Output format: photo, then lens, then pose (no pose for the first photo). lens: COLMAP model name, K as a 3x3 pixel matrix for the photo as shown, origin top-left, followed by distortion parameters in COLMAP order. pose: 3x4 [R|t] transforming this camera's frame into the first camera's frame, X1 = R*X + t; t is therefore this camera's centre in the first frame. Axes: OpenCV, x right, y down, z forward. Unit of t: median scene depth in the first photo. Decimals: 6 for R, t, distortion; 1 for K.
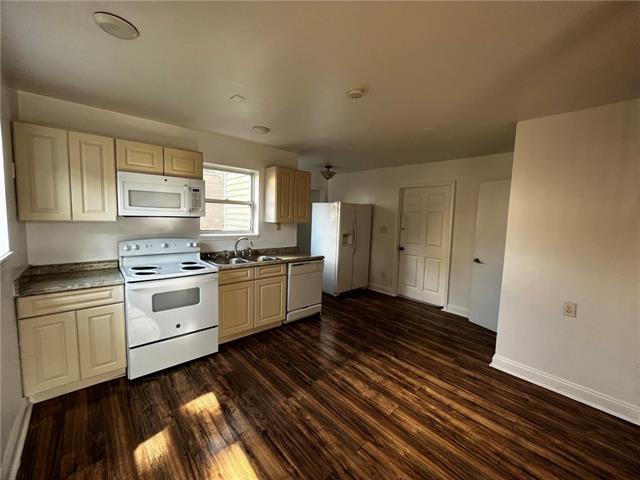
lens RADIAL K [[258.1, 0, 320.8], [0, 258.1, 238.9], [0, 0, 1]] dist [-0.000040, 0.000282]
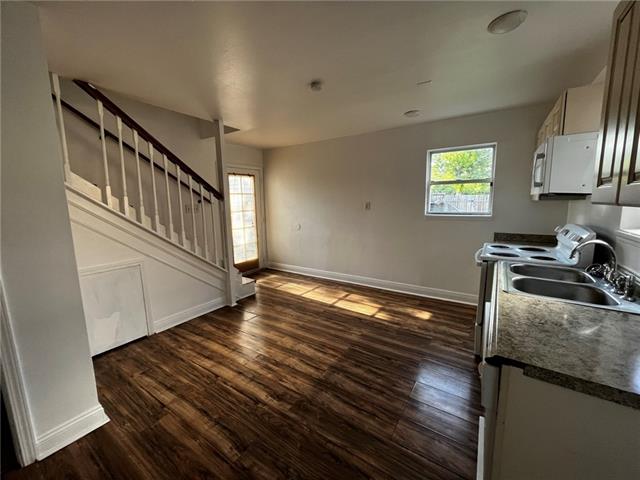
lens RADIAL K [[258.1, 0, 322.5], [0, 258.1, 238.7], [0, 0, 1]] dist [-0.000040, 0.000282]
pose [[-0.970304, 0.015646, -0.241384, 0.332507], [-0.038551, 0.975148, 0.218177, -0.113918], [0.238798, 0.221003, -0.945586, 1.854010]]
